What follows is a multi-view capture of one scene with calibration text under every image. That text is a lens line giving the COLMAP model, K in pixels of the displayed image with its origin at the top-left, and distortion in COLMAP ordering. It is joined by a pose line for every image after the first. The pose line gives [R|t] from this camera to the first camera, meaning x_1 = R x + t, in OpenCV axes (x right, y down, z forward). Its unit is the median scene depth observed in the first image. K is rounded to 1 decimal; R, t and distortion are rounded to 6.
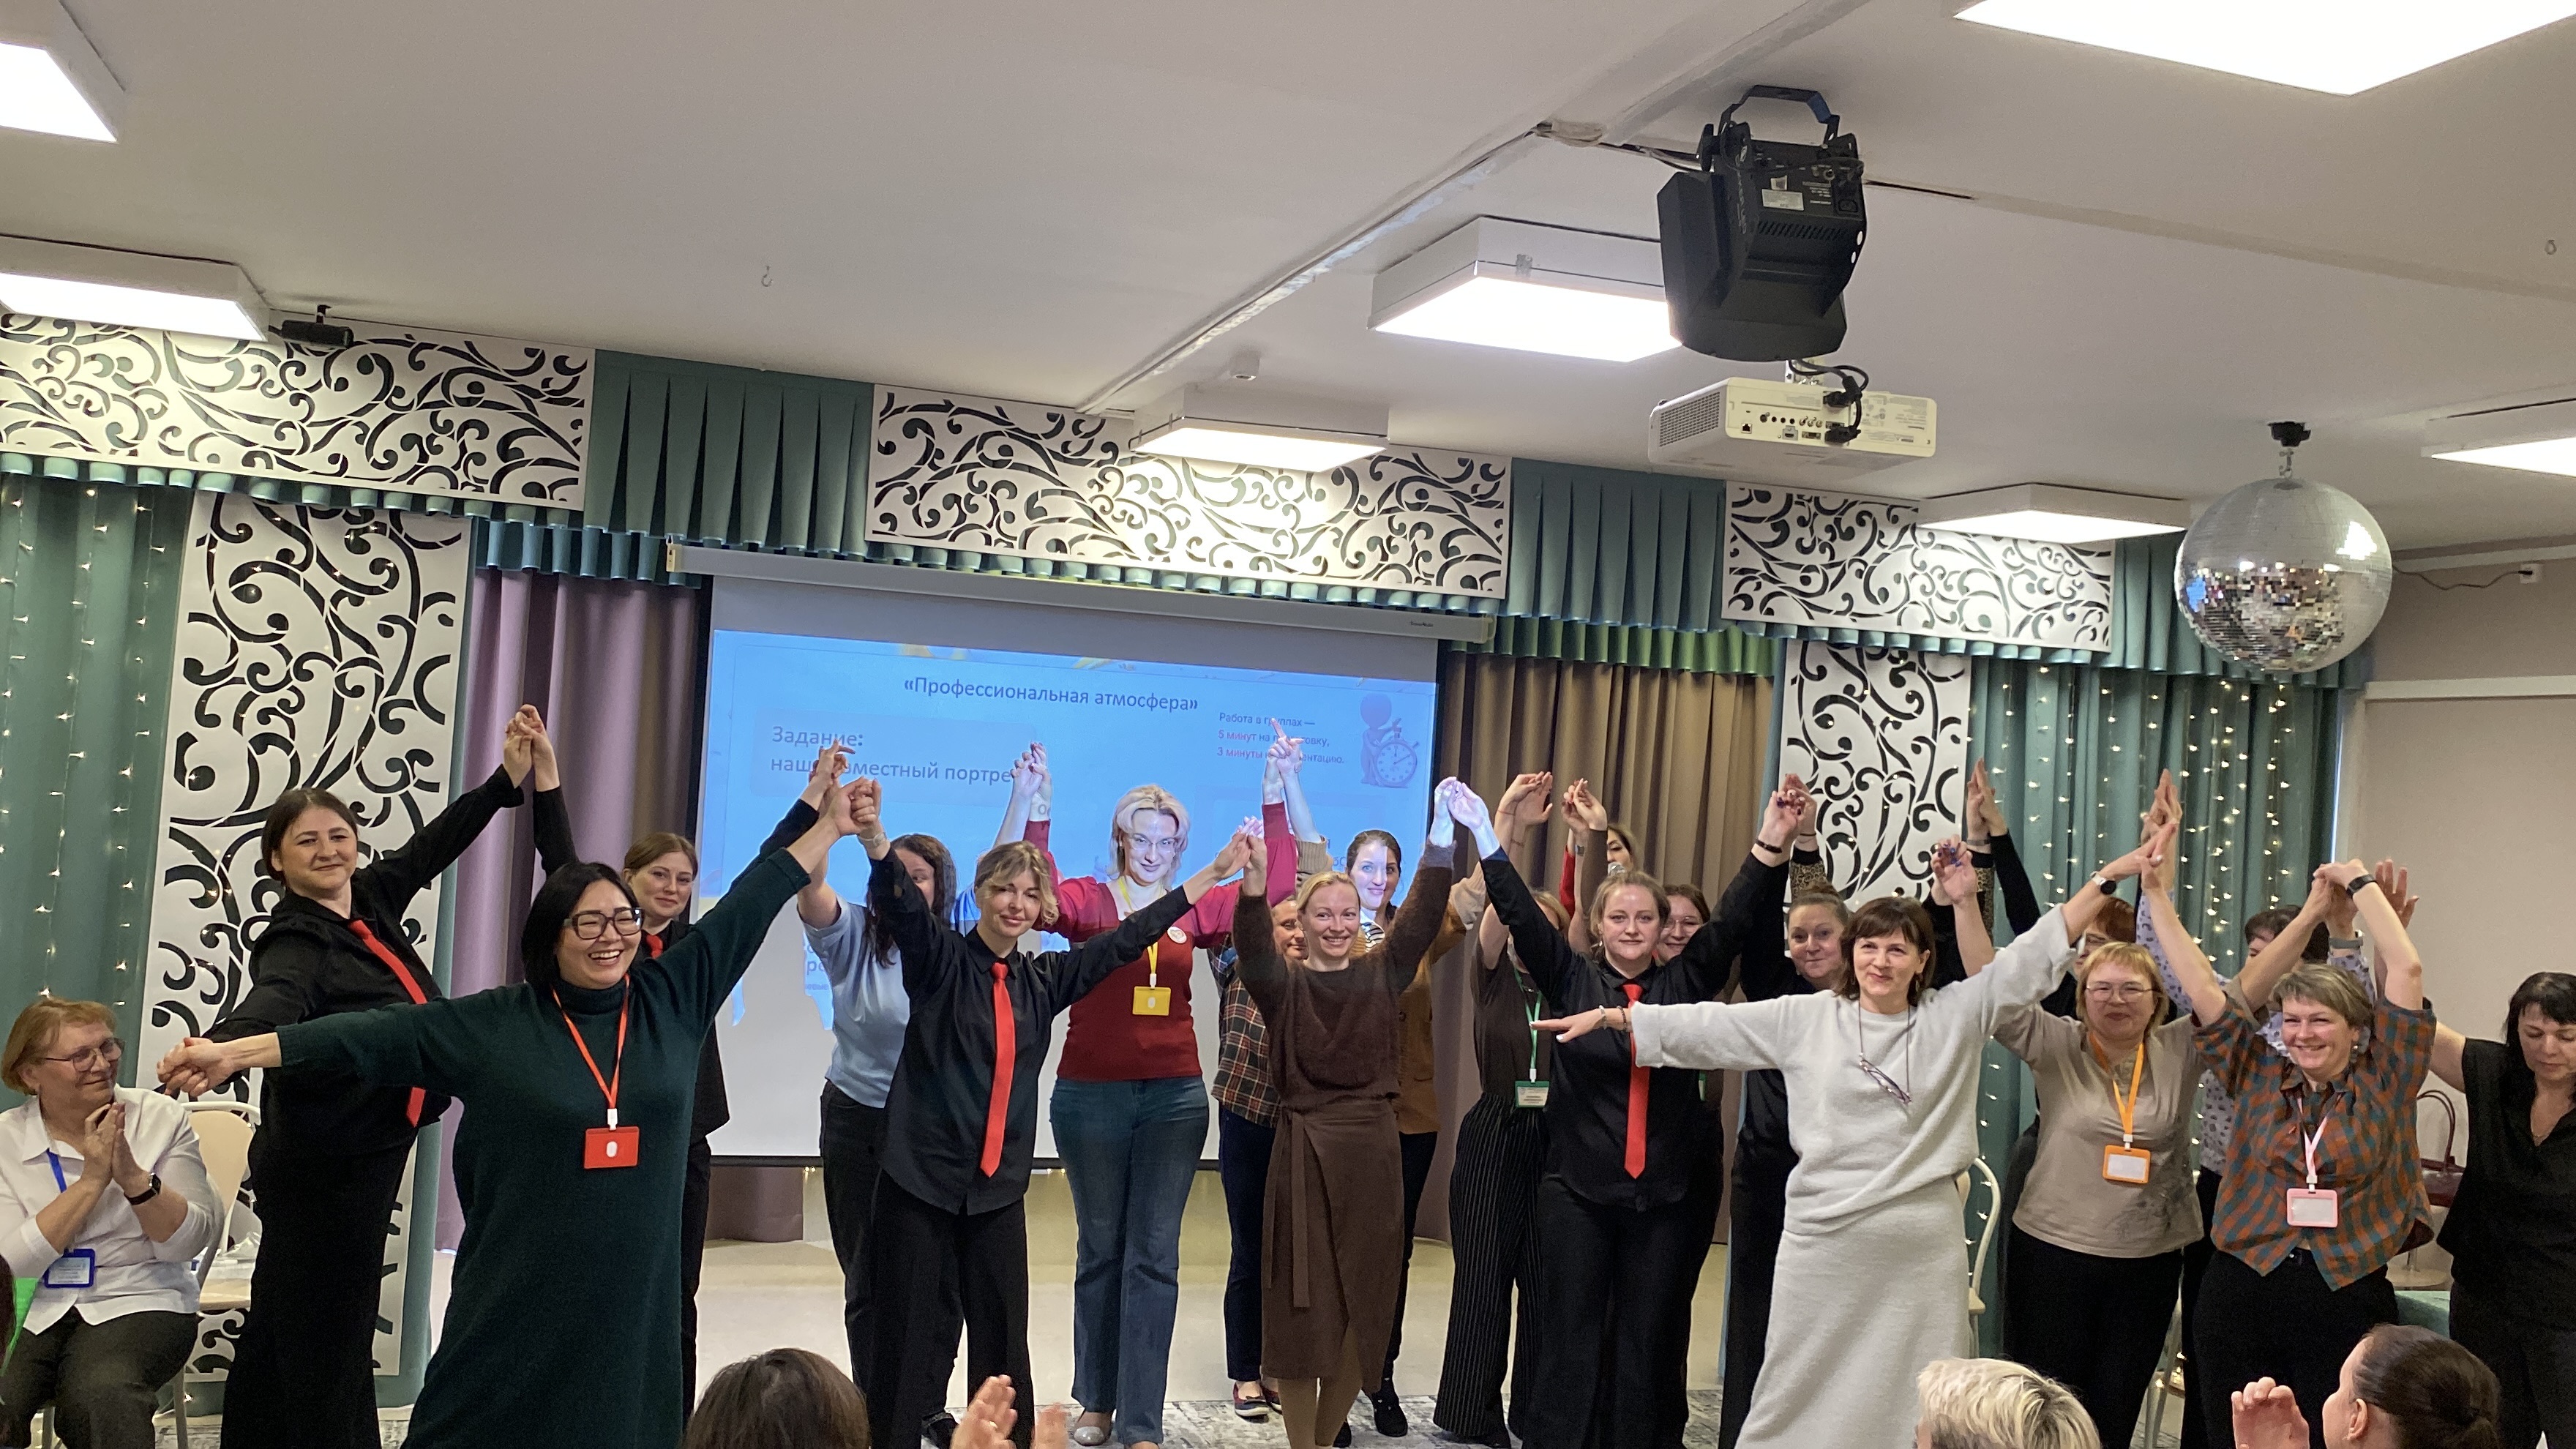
lens RADIAL K [[2229.7, 0, 1287.8], [0, 2229.7, 733.6], [0, 0, 1]] dist [0.108221, -0.234275]
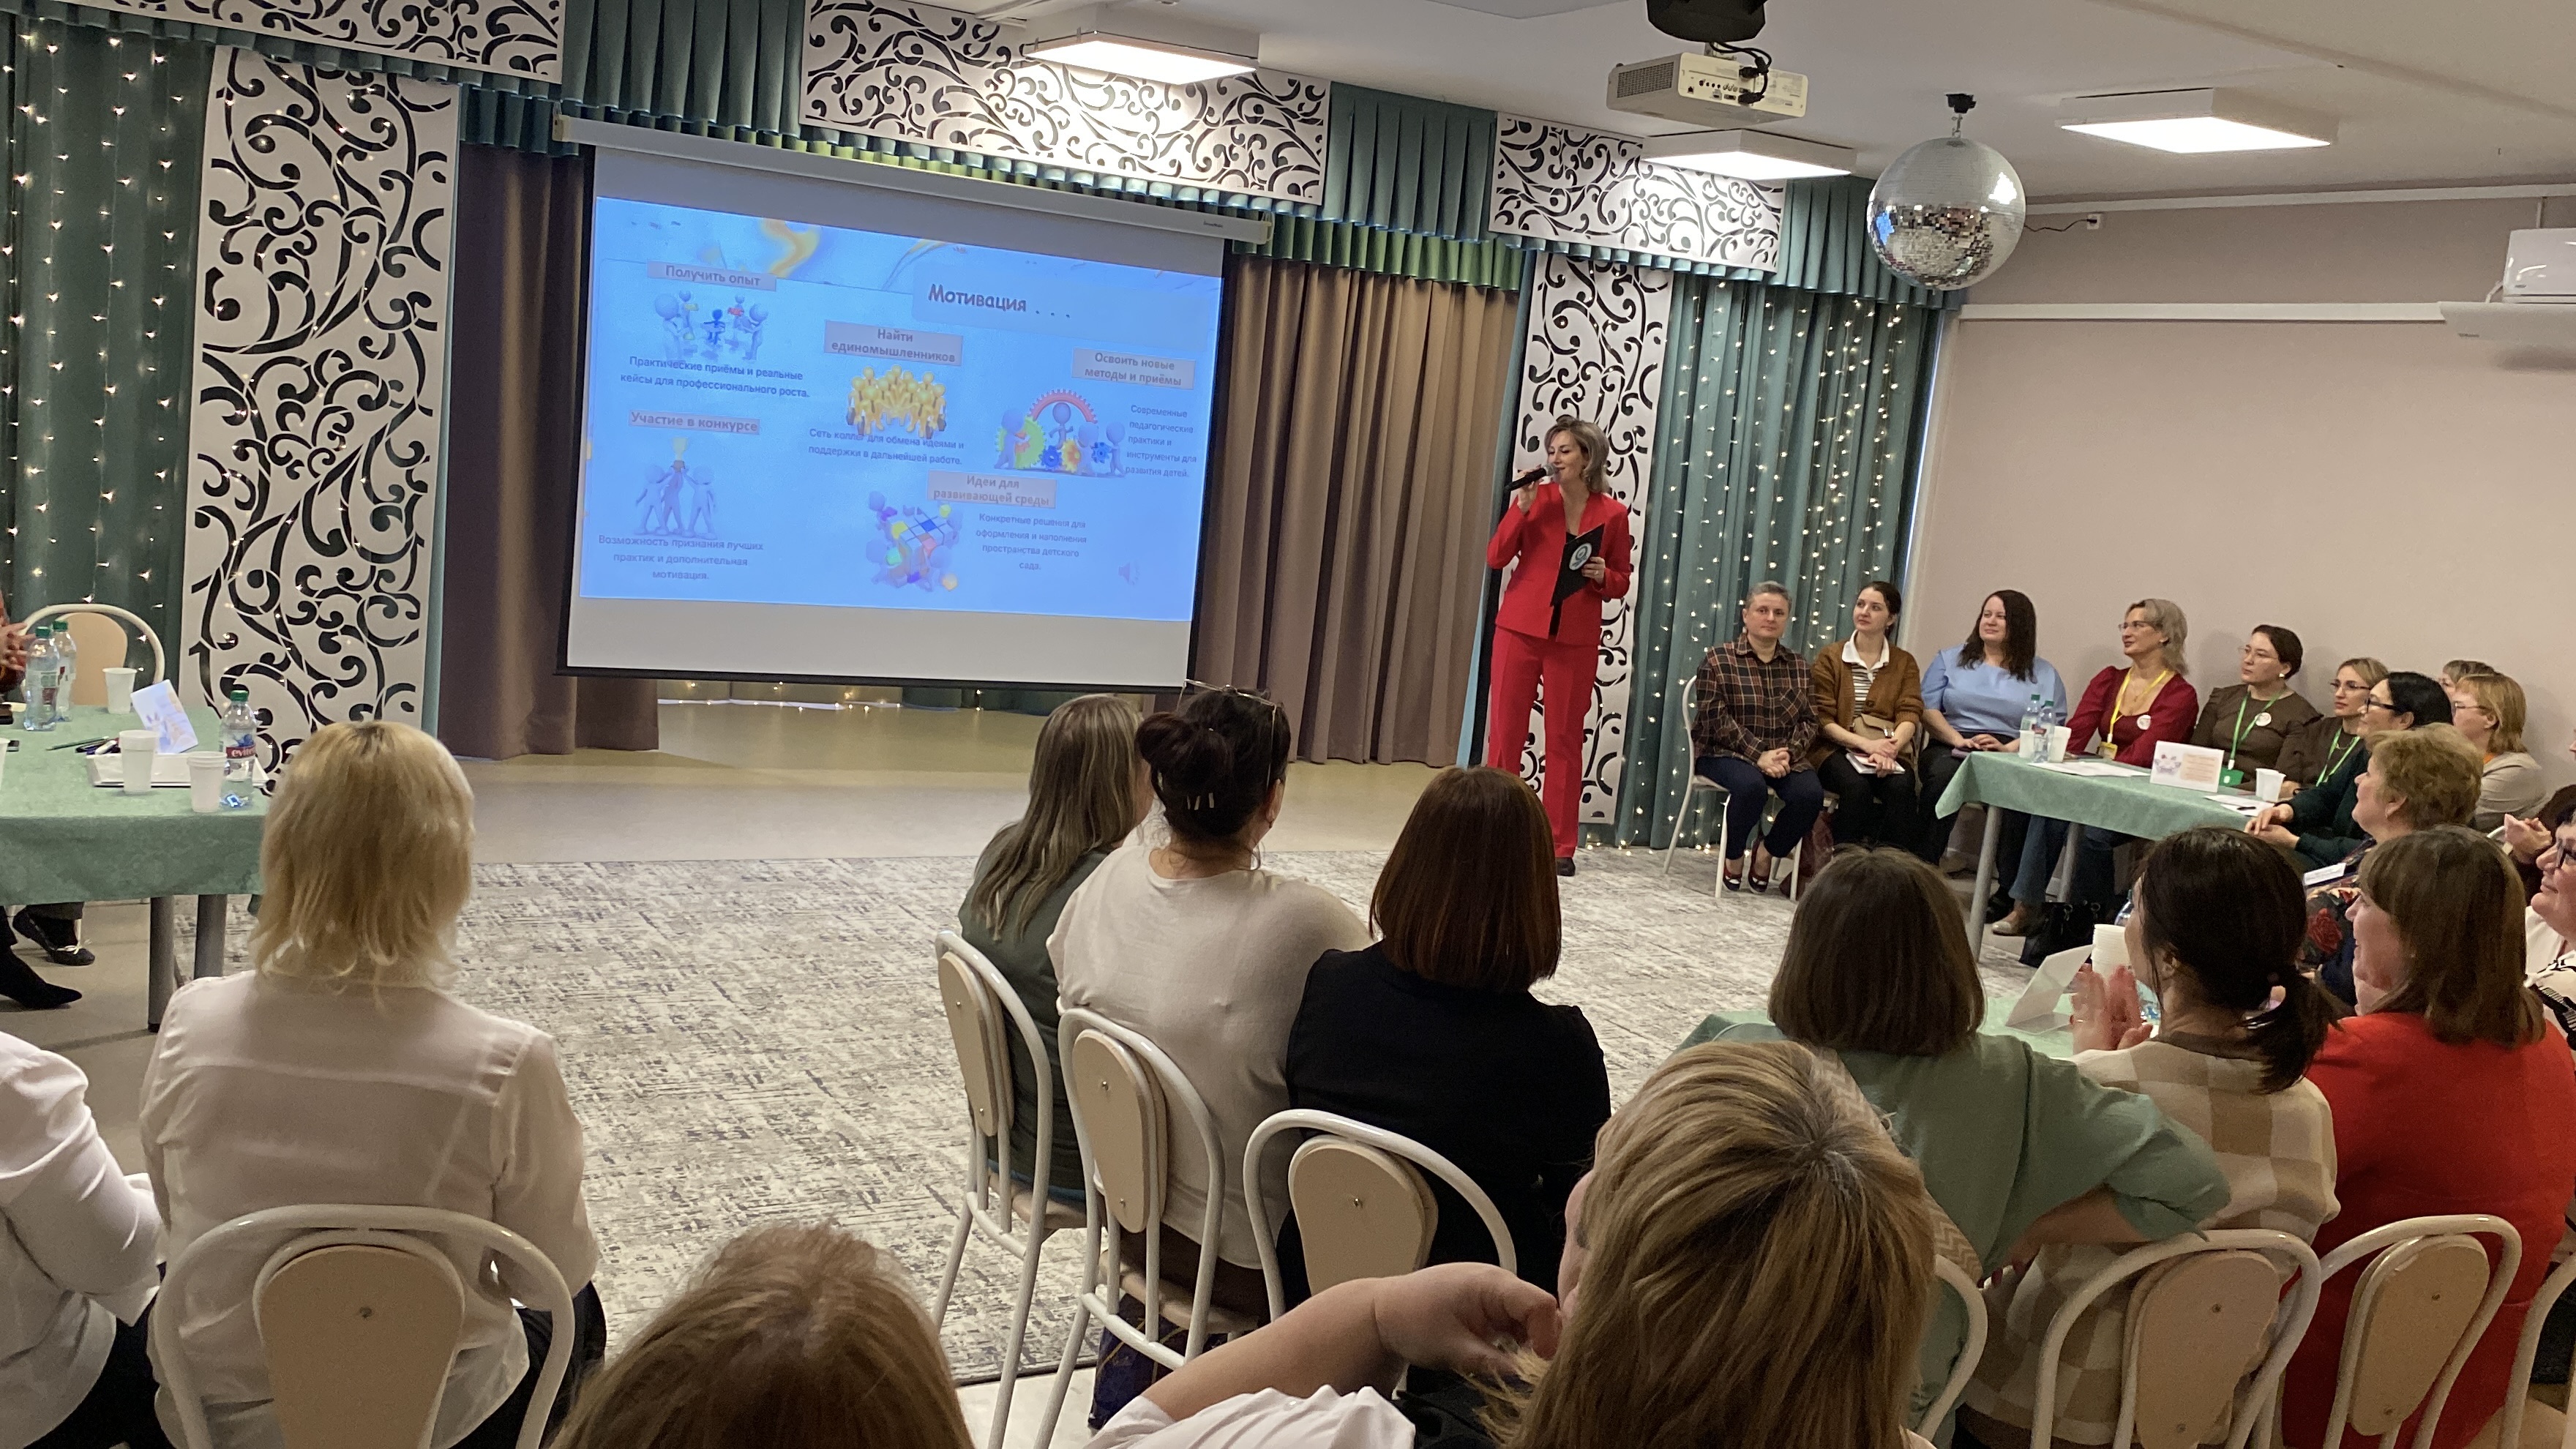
lens RADIAL K [[2229.7, 0, 1280.3], [0, 2229.7, 725.7], [0, 0, 1]] dist [0.108221, -0.234275]
pose [[0.979765, 0.001602, 0.200146, -0.166843], [-0.034960, 0.985966, 0.163246, 0.019363], [-0.197075, -0.166940, 0.966071, -0.200498]]
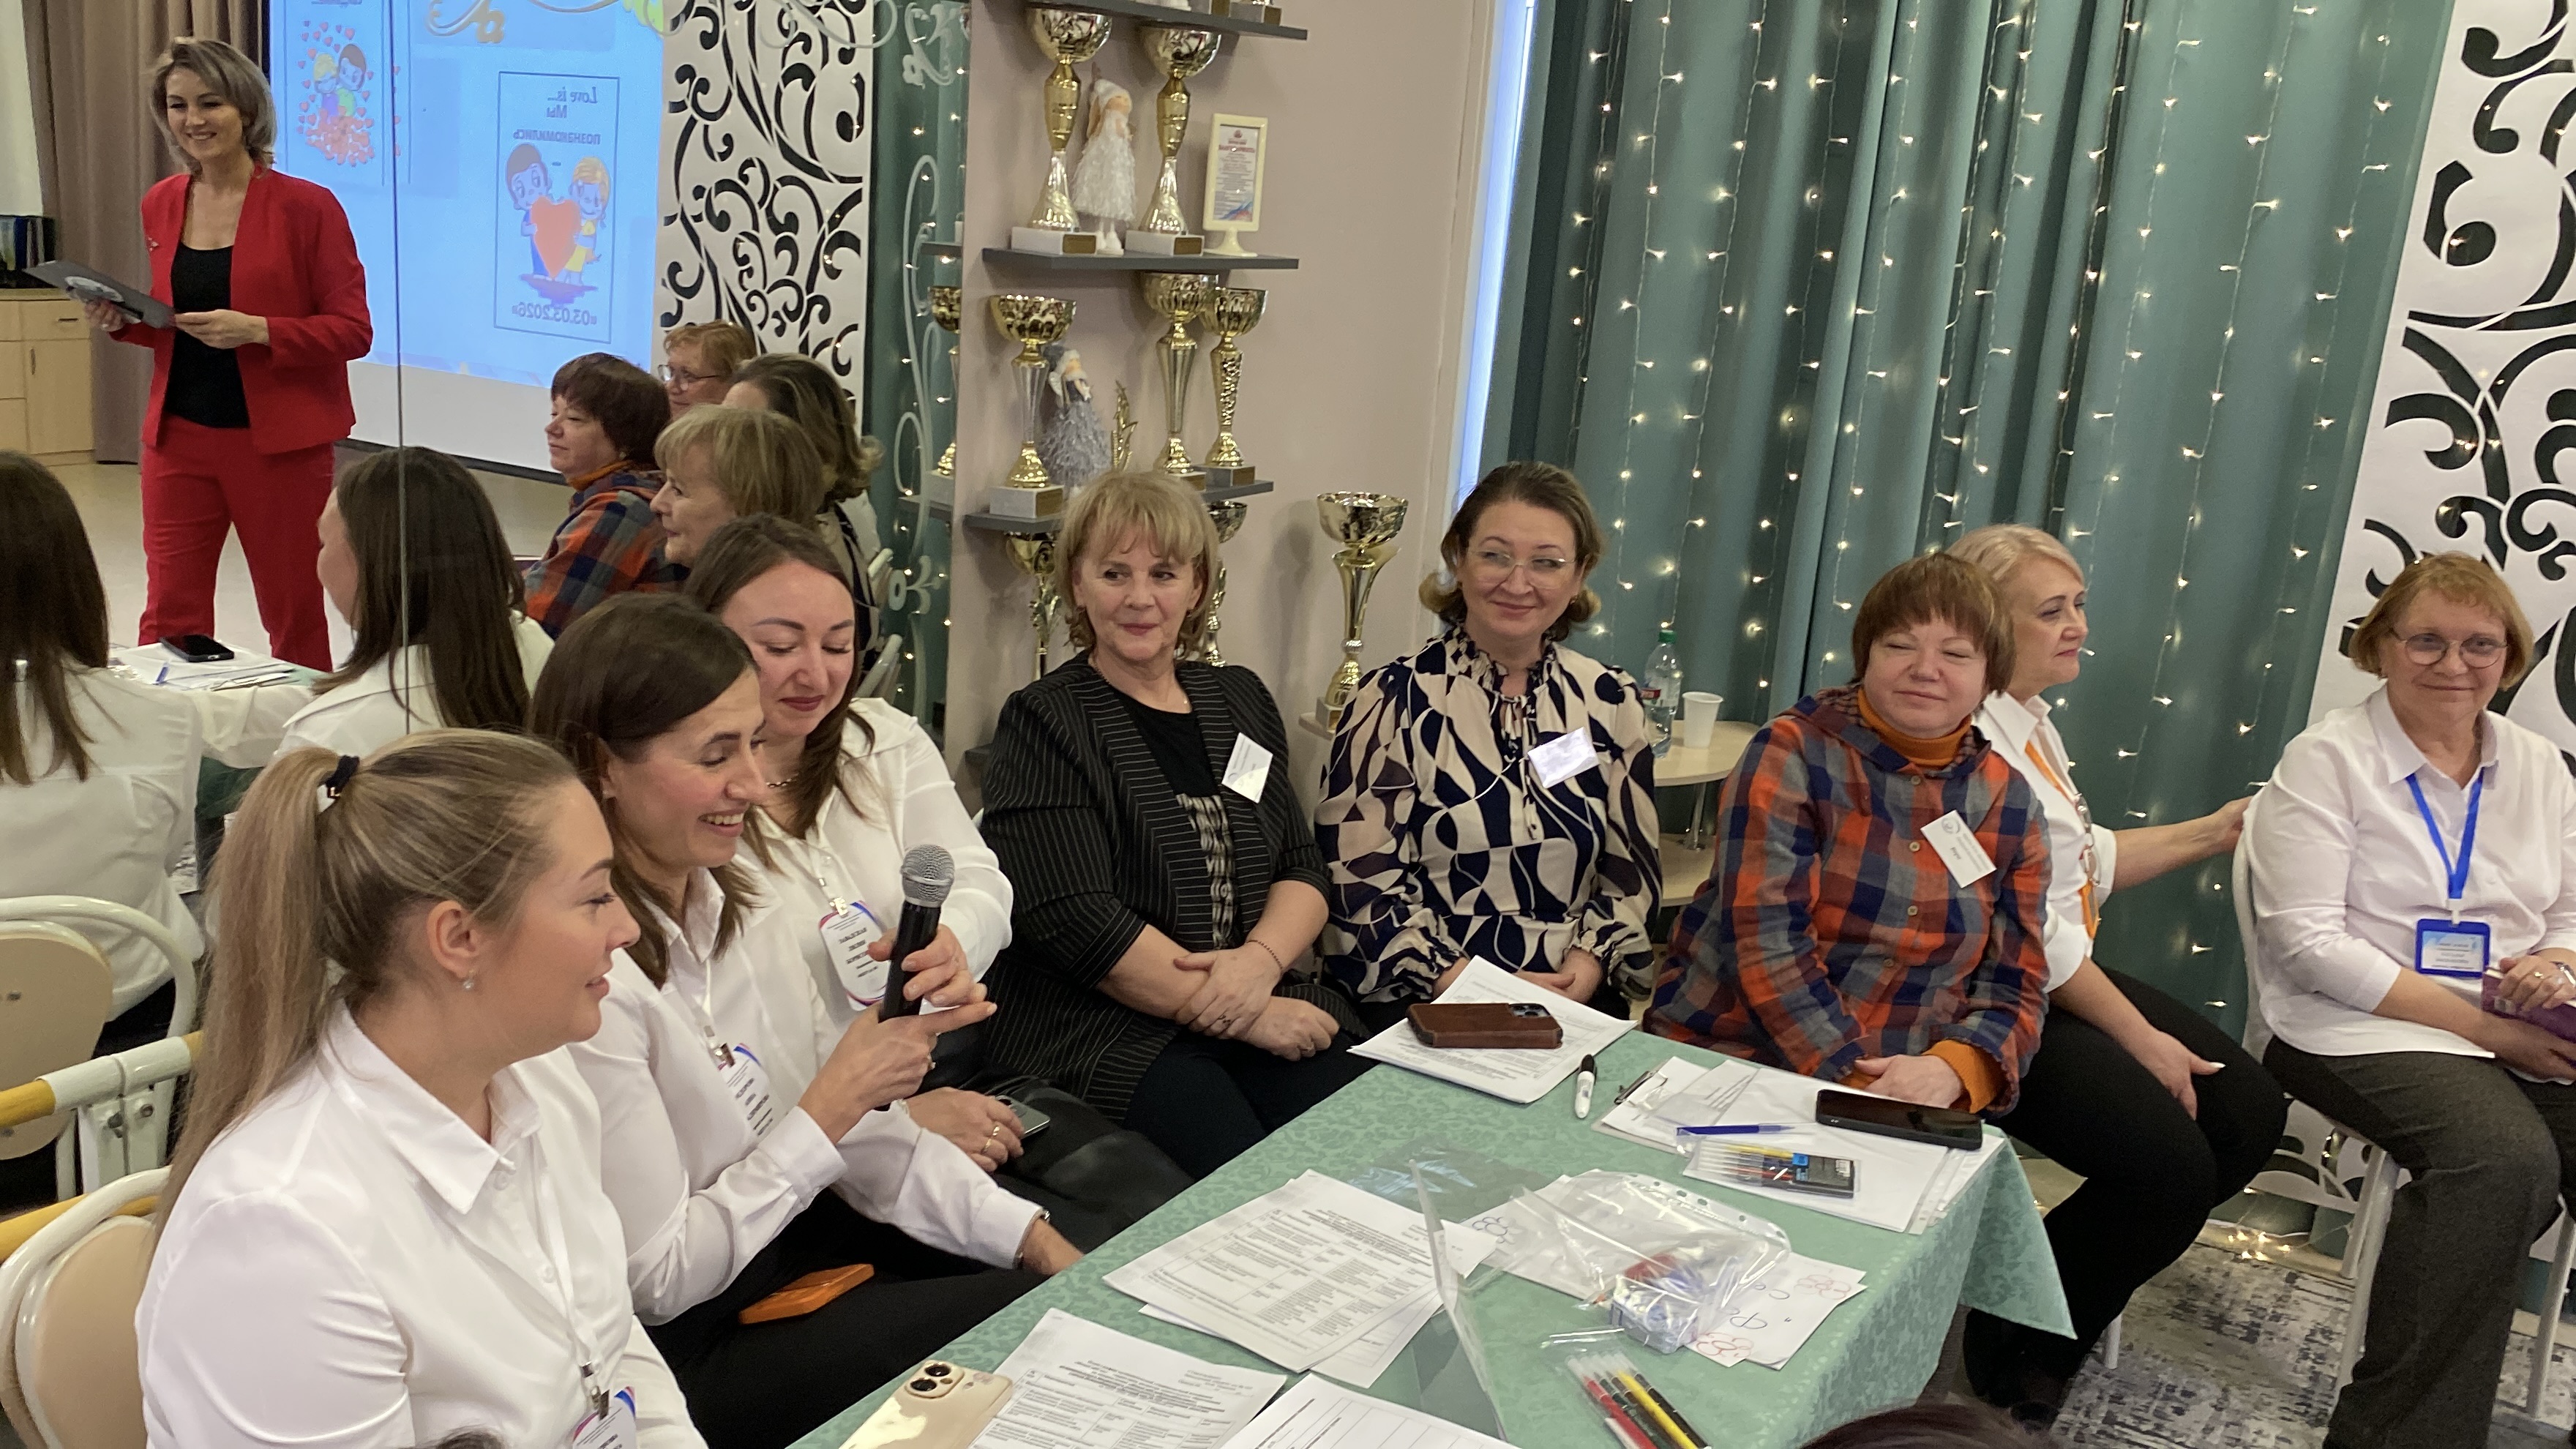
lens RADIAL K [[2229.7, 0, 1273.5], [0, 2229.7, 740.8], [0, 0, 1]] dist [0.108221, -0.234275]
pose [[0.657662, 0.155985, -0.736987, -0.205891], [-0.019646, 0.981546, 0.190215, 0.035655], [0.753057, -0.110618, 0.648590, 0.328815]]
